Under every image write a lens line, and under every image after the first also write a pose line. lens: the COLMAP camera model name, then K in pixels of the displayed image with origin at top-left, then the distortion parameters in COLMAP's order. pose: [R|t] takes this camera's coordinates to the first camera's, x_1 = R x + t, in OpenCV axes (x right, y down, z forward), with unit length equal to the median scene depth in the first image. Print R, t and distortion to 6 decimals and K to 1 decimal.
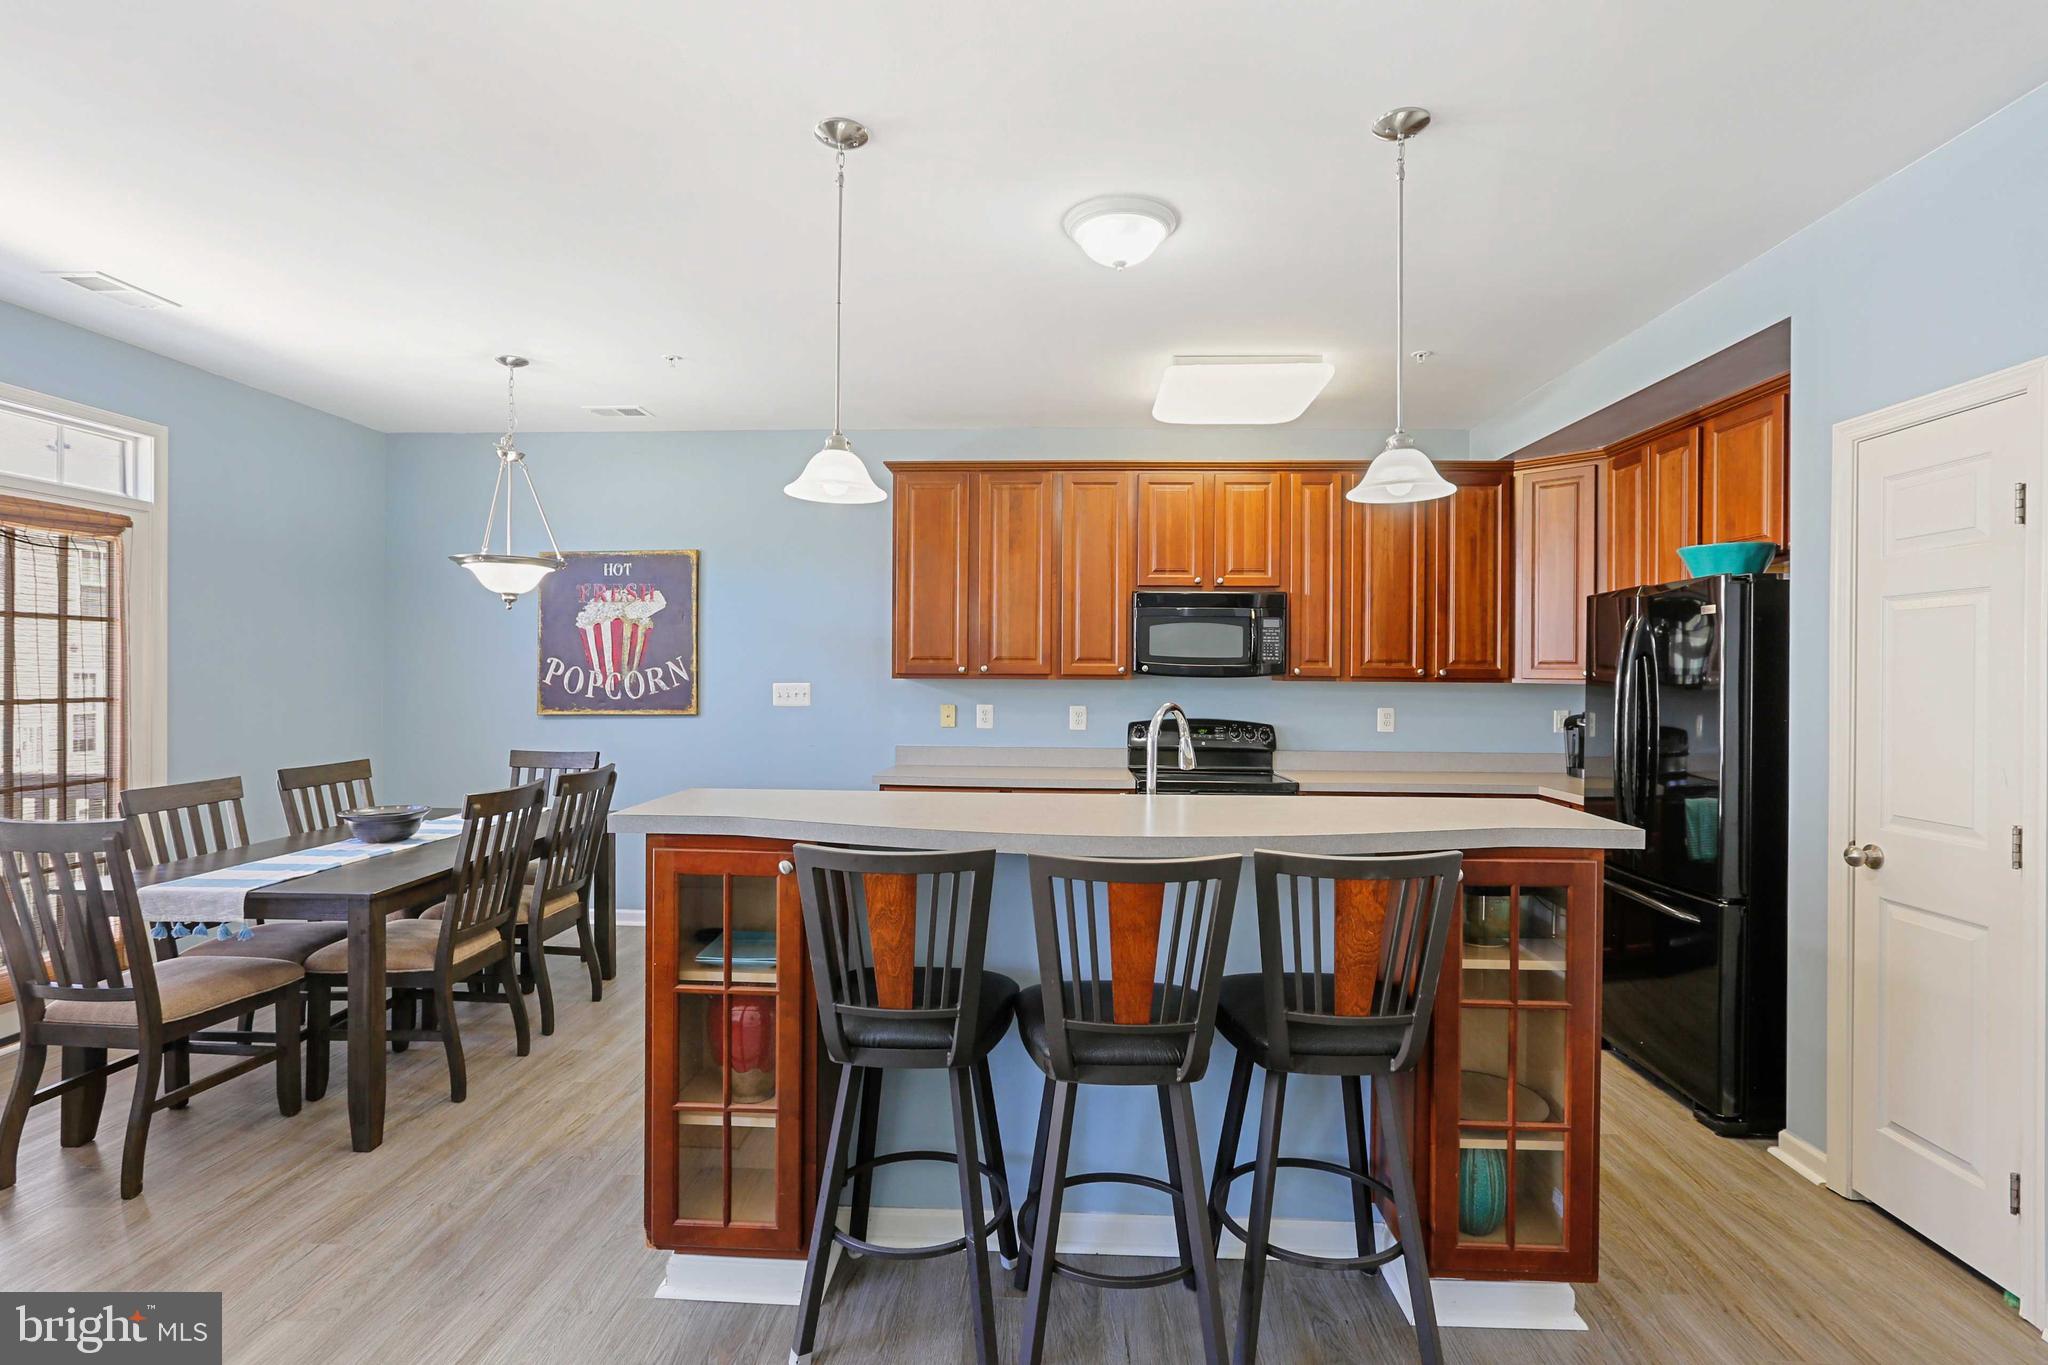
lens RADIAL K [[960.9, 0, 1024.9], [0, 960.9, 673.9], [0, 0, 1]] dist [-0.043537, 0.021309]
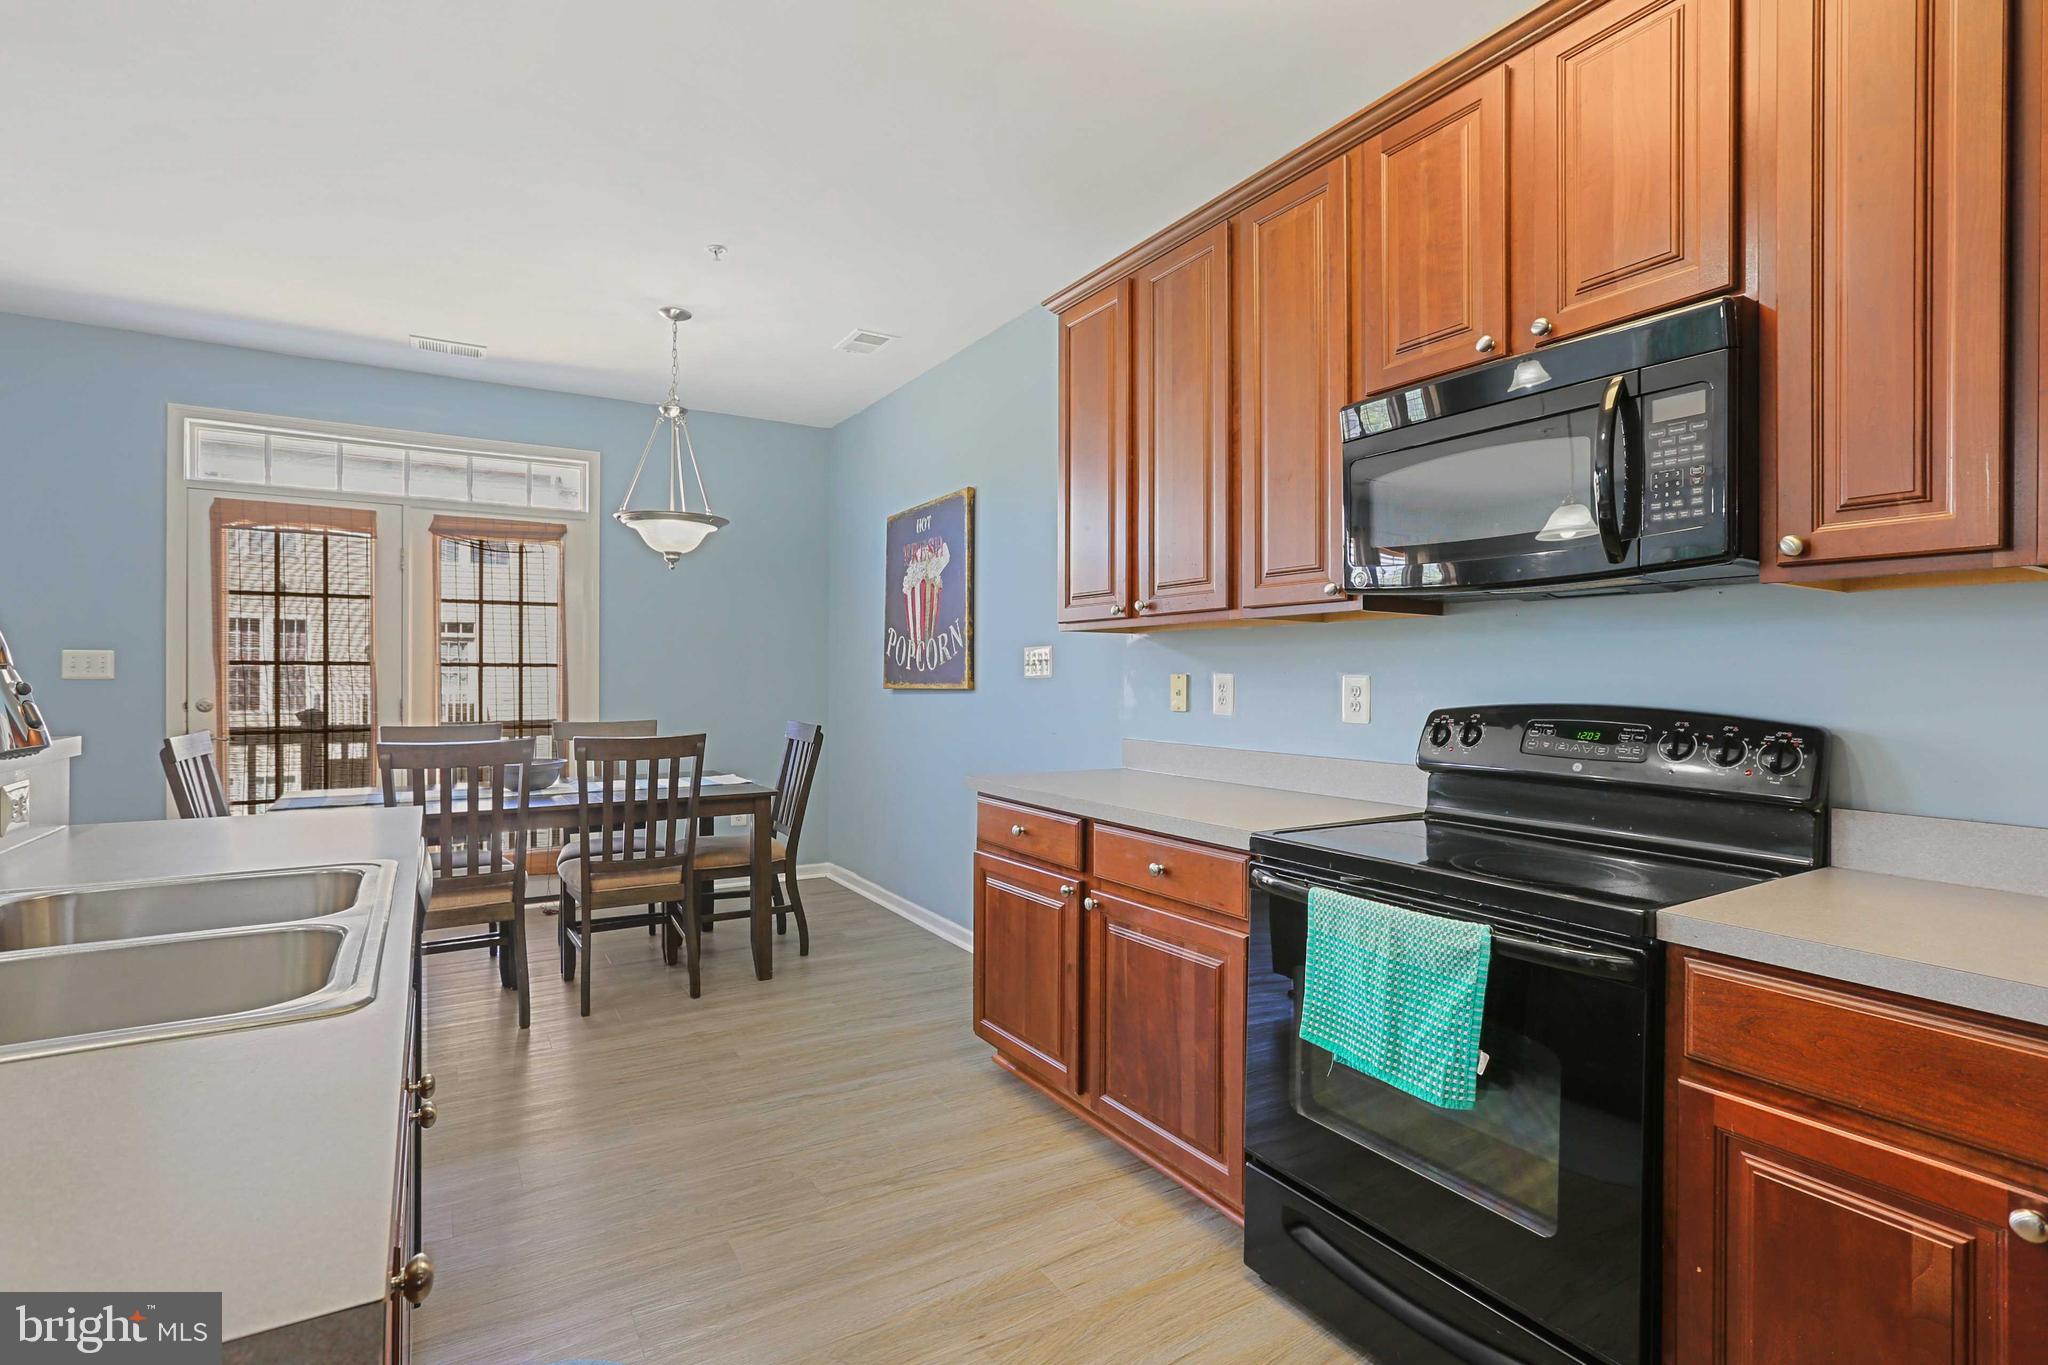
lens RADIAL K [[960.9, 0, 1024.9], [0, 960.9, 673.9], [0, 0, 1]] dist [-0.043537, 0.021309]
pose [[0.563438, -0.006870, -0.826130, 0.391019], [0.000043, 0.999966, -0.008287, 0.039666], [0.826159, 0.004634, 0.563419, 0.627613]]
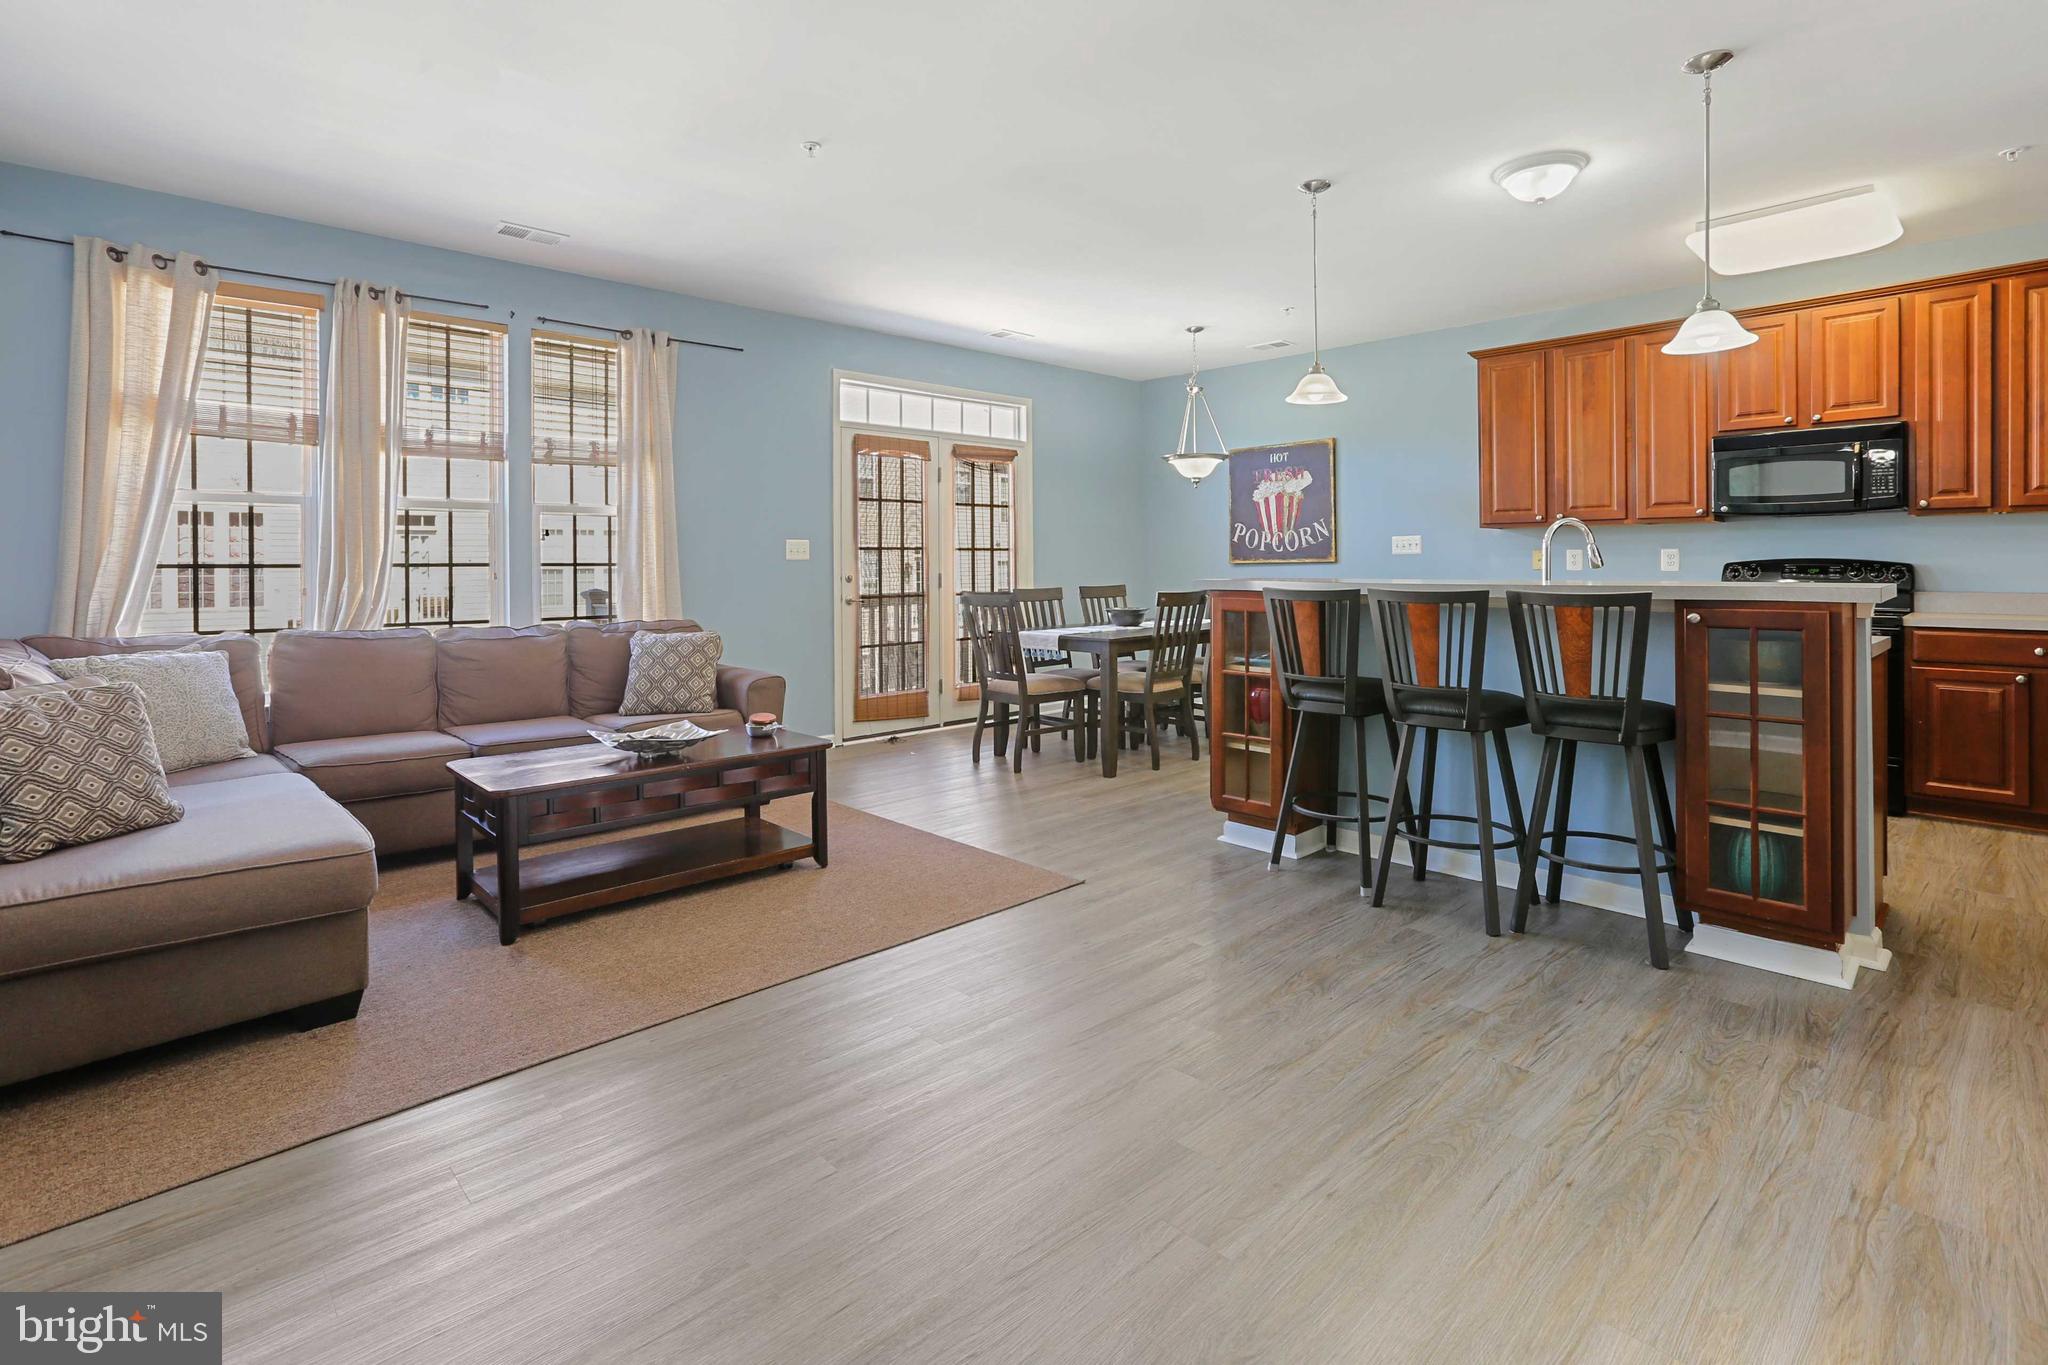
lens RADIAL K [[979.3, 0, 1023.0], [0, 979.3, 557.9], [0, 0, 1]] dist [0.000441, 0.001252]
pose [[0.721318, -0.014545, -0.692451, 0.310438], [0.008791, 0.999891, -0.011846, 0.053656], [0.692548, 0.002457, 0.721367, -0.305222]]
